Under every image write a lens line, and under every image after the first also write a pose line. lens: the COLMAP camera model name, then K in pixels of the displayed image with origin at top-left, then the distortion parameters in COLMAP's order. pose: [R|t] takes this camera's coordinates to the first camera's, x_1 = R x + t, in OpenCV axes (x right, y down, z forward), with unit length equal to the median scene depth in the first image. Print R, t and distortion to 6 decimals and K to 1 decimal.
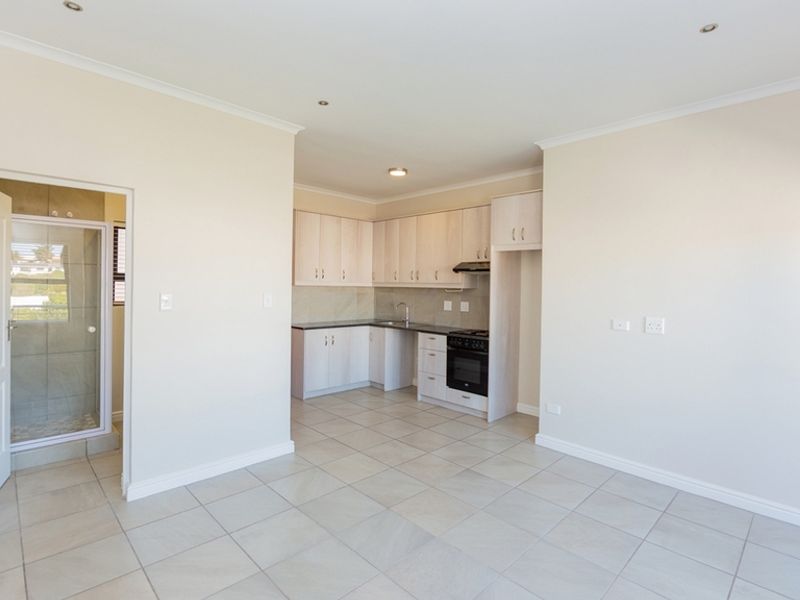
lens RADIAL K [[419.2, 0, 404.0], [0, 419.2, 285.4], [0, 0, 1]] dist [-0.003019, -0.000195]
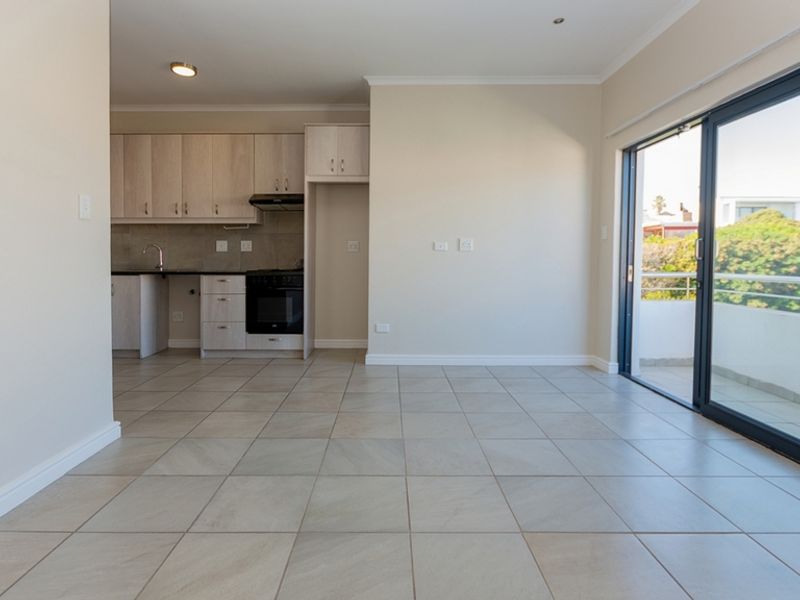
lens RADIAL K [[437.8, 0, 382.1], [0, 437.8, 261.6], [0, 0, 1]] dist [0.020995, 0.000227]
pose [[0.714294, -0.020257, 0.699553, -0.313635], [0.010312, 0.999777, 0.018420, 0.071902], [-0.699770, -0.005944, 0.714343, 0.131779]]
